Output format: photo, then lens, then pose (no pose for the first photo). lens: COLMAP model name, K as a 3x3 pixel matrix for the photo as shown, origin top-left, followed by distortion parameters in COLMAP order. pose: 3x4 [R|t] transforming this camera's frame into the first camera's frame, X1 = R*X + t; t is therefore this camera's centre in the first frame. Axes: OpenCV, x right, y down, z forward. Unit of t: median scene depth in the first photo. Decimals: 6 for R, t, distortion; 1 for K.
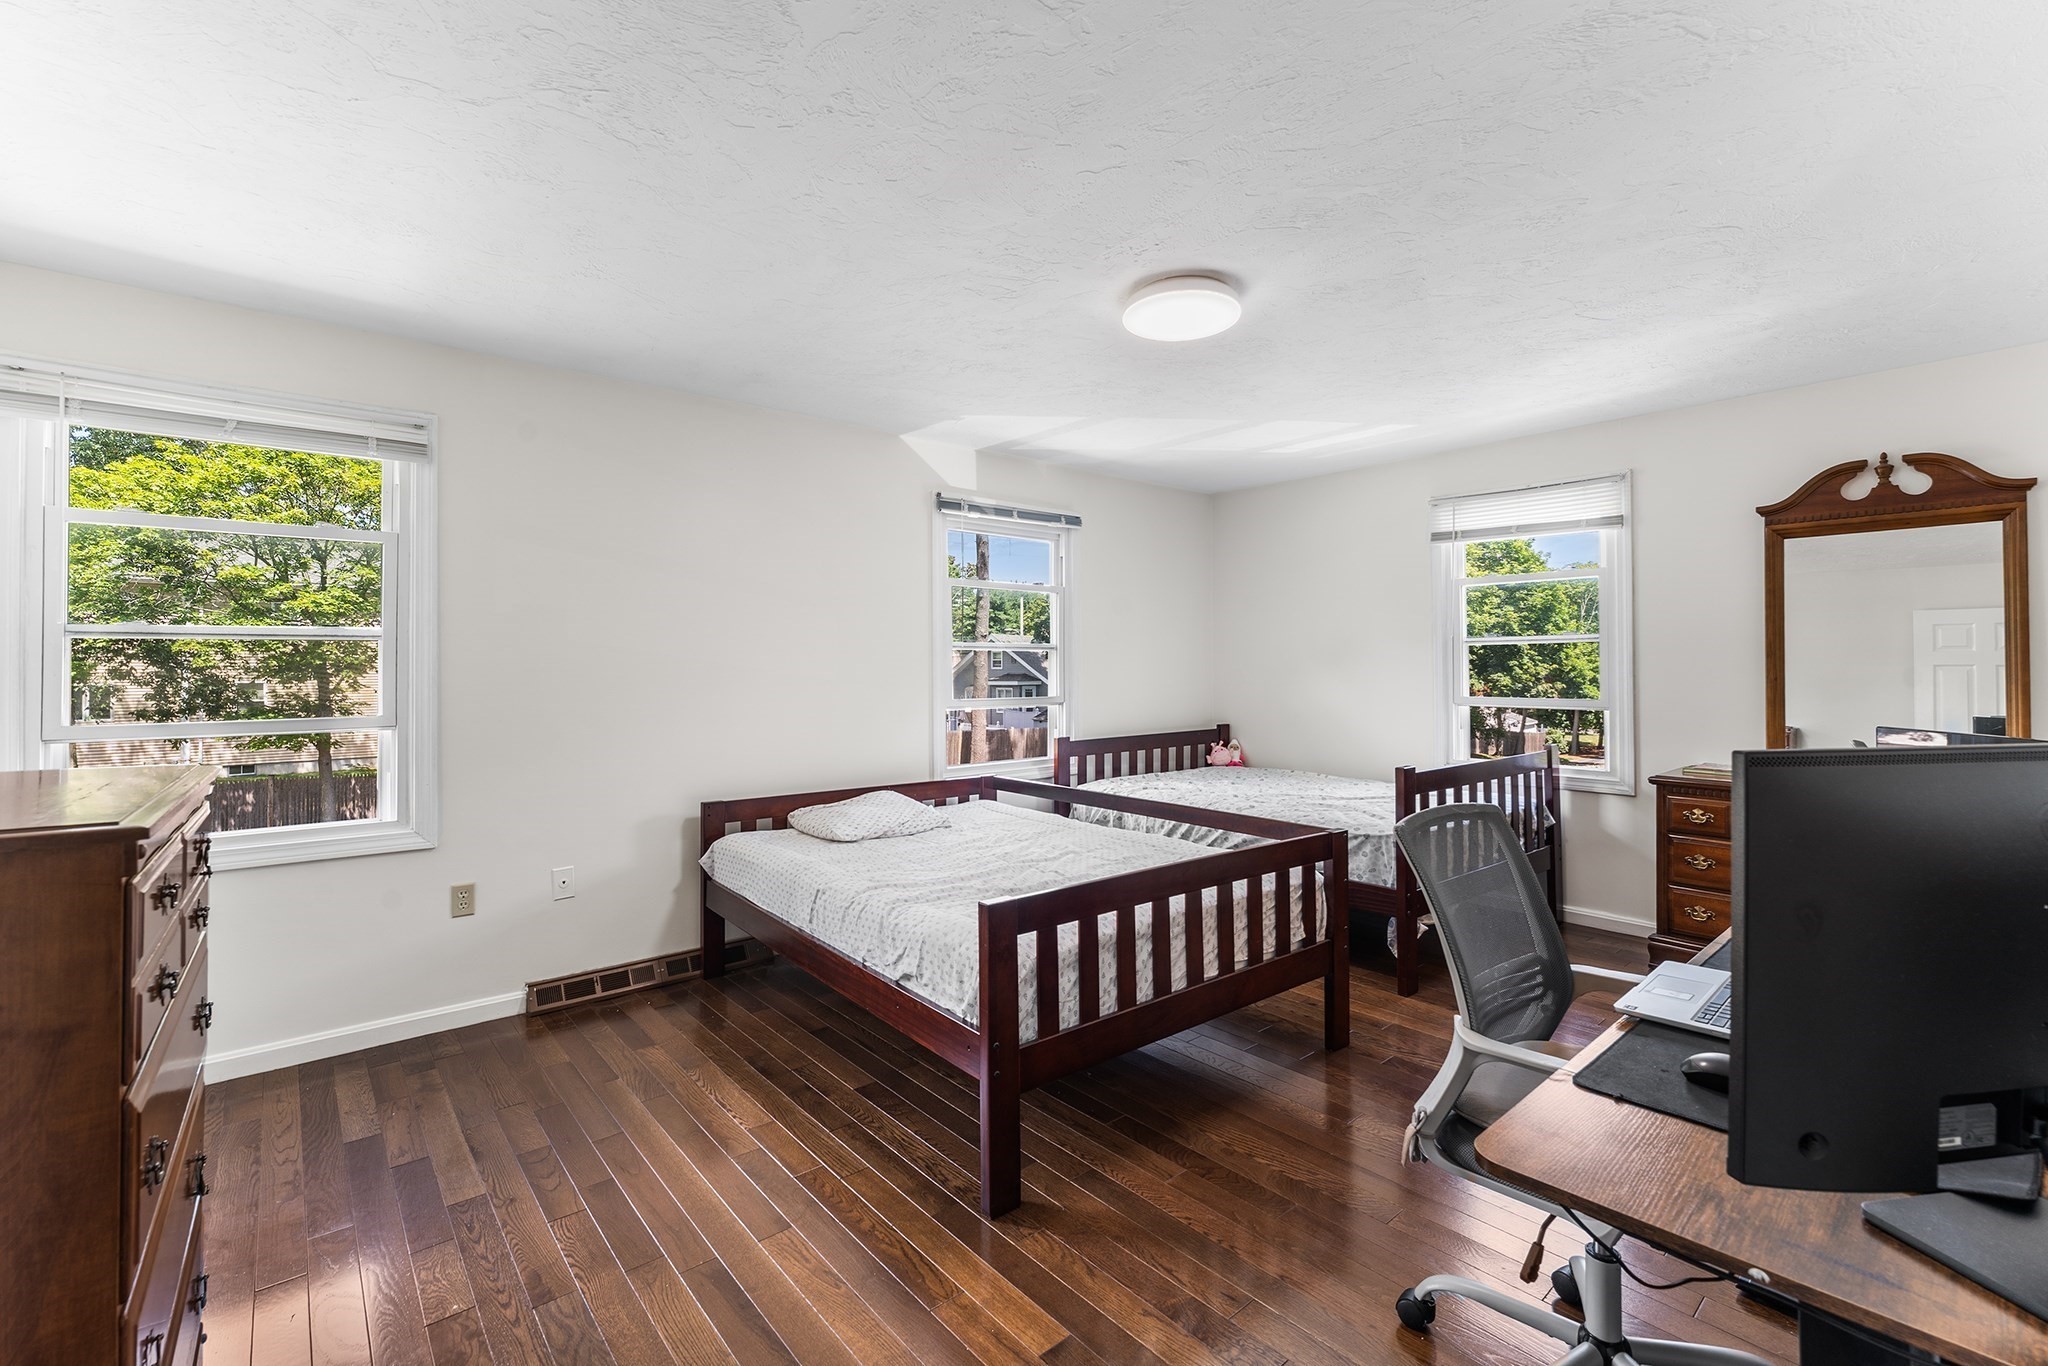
lens RADIAL K [[886.2, 0, 1021.2], [0, 886.2, 666.0], [0, 0, 1]] dist [0.002985, 0.000025]
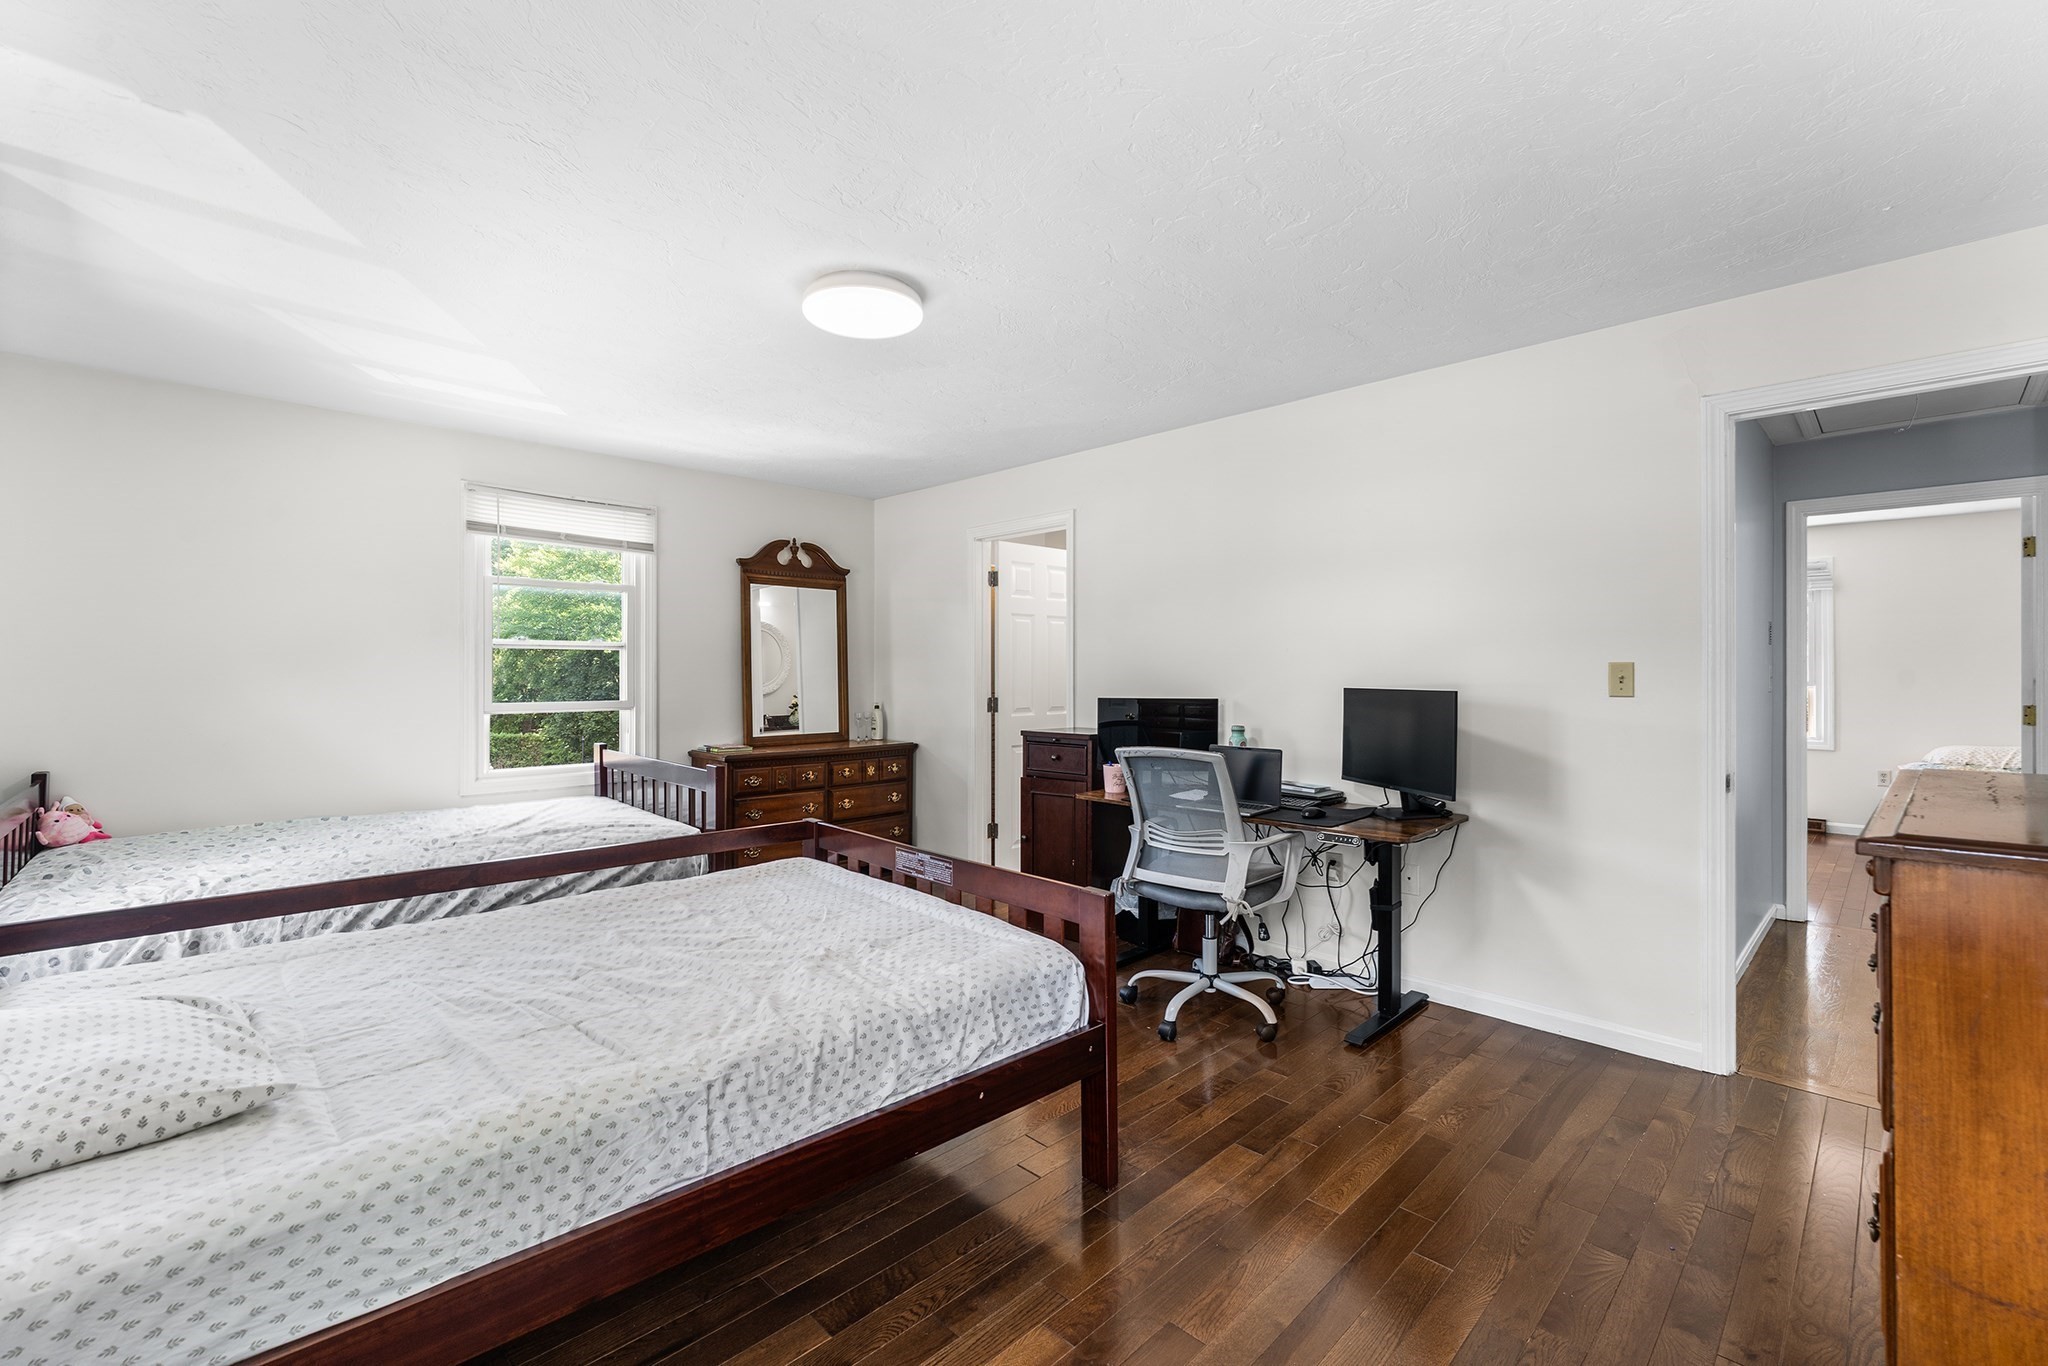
lens RADIAL K [[886.2, 0, 1021.2], [0, 886.2, 682.7], [0, 0, 1]] dist [0.002985, 0.000025]
pose [[-0.073247, -0.008043, 0.997281, -0.607389], [-0.004427, 0.999960, 0.007740, 0.004595], [-0.997304, -0.003848, -0.073280, 0.667075]]
